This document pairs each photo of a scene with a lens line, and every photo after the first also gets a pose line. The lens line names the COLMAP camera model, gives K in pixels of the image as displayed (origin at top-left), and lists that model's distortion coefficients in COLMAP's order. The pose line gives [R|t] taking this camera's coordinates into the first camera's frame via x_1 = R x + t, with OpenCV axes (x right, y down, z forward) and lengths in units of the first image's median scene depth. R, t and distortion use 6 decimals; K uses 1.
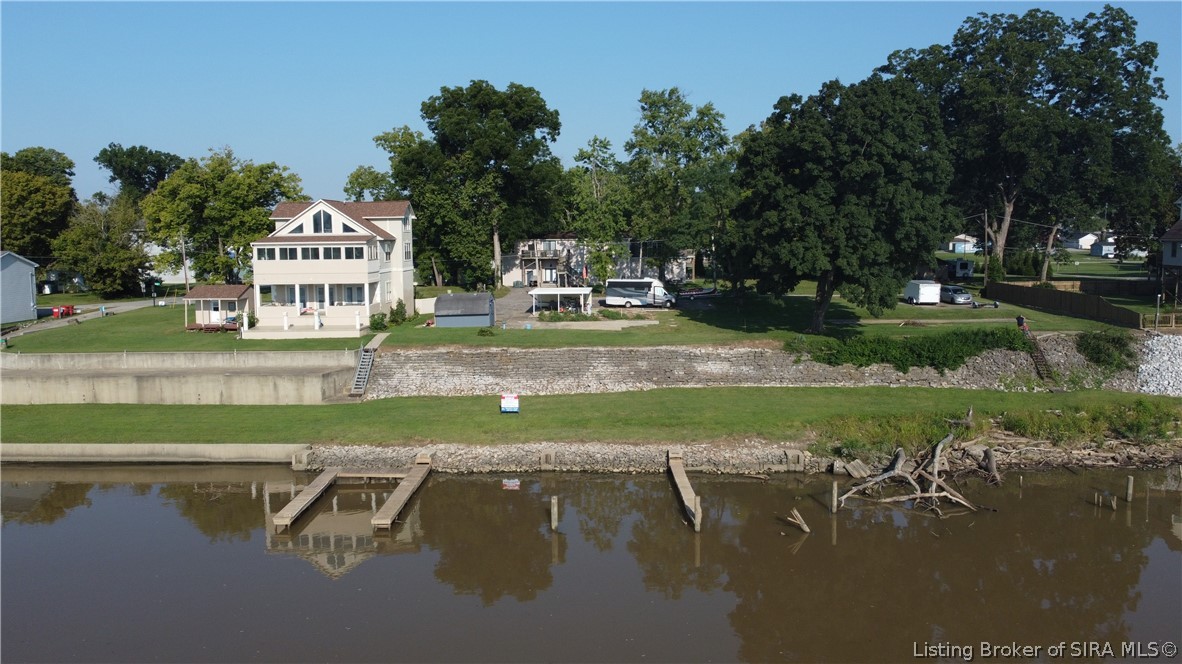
lens RADIAL K [[892.6, 0, 591.2], [0, 892.6, 320.3], [0, 0, 1]] dist [0.021375, -0.020450]
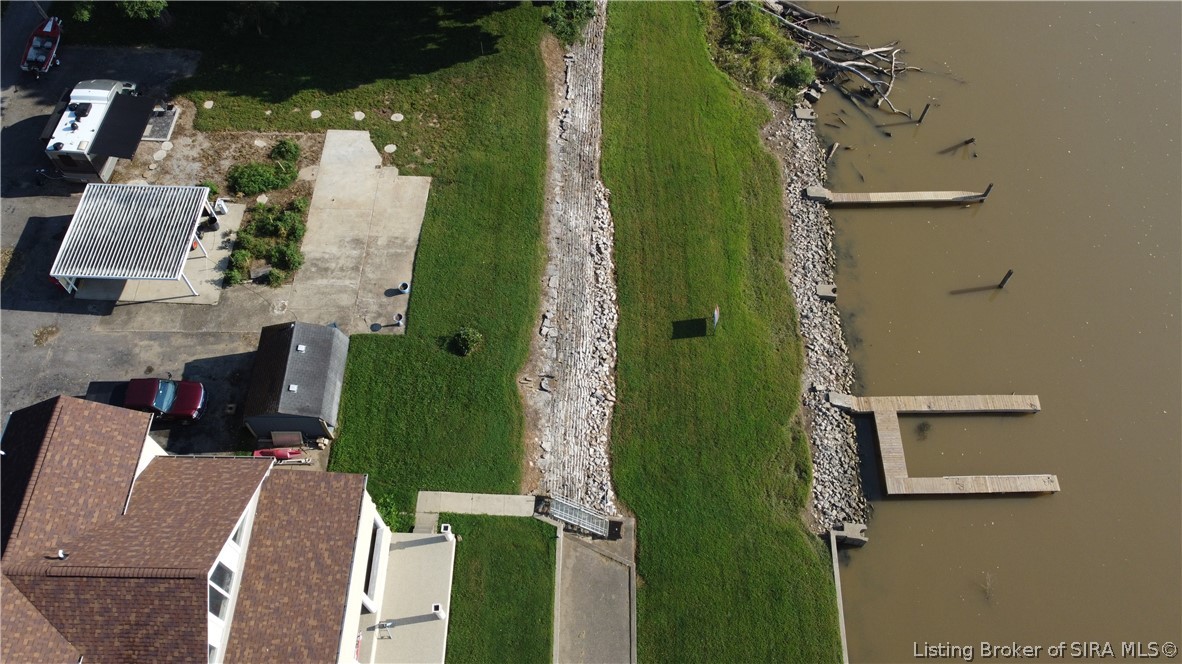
lens RADIAL K [[892.6, 0, 591.2], [0, 892.6, 320.3], [0, 0, 1]] dist [0.021375, -0.020450]
pose [[-0.014727, -0.851744, 0.523750, -0.481674], [0.091587, 0.520456, 0.848962, -0.573821], [-0.995688, 0.060472, 0.070344, 0.954319]]
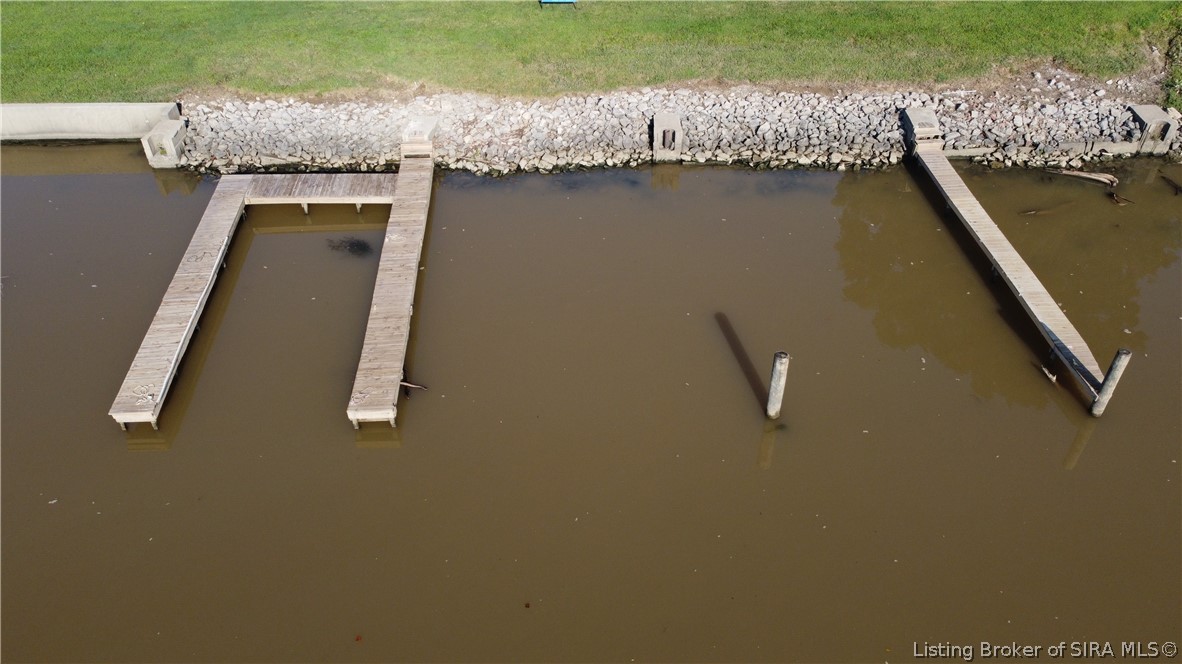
lens RADIAL K [[892.6, 0, 591.2], [0, 892.6, 320.3], [0, 0, 1]] dist [0.021375, -0.020450]
pose [[0.997956, -0.037052, 0.052075, -0.095753], [0.001370, 0.827021, 0.562169, -0.033033], [-0.063897, -0.560948, 0.825381, 0.421938]]
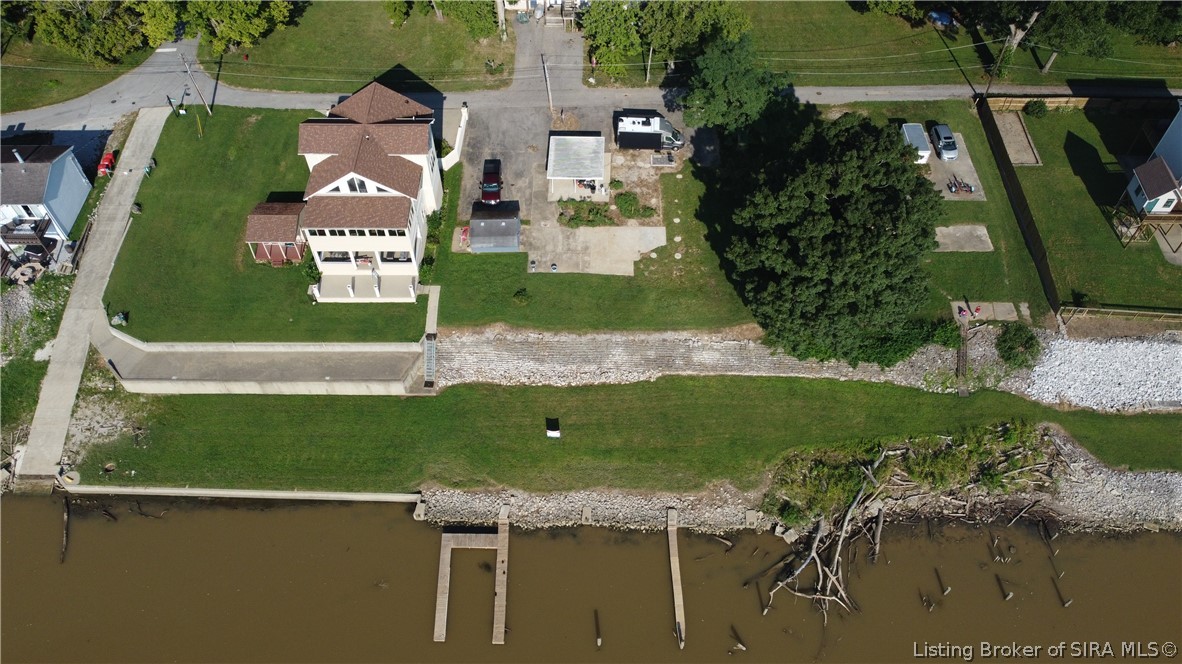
lens RADIAL K [[892.6, 0, 591.2], [0, 892.6, 320.3], [0, 0, 1]] dist [0.021375, -0.020450]
pose [[0.999800, -0.014743, 0.013507, -0.044627], [0.000248, 0.684622, 0.728898, -0.920184], [-0.019993, -0.728749, 0.684489, 0.173076]]
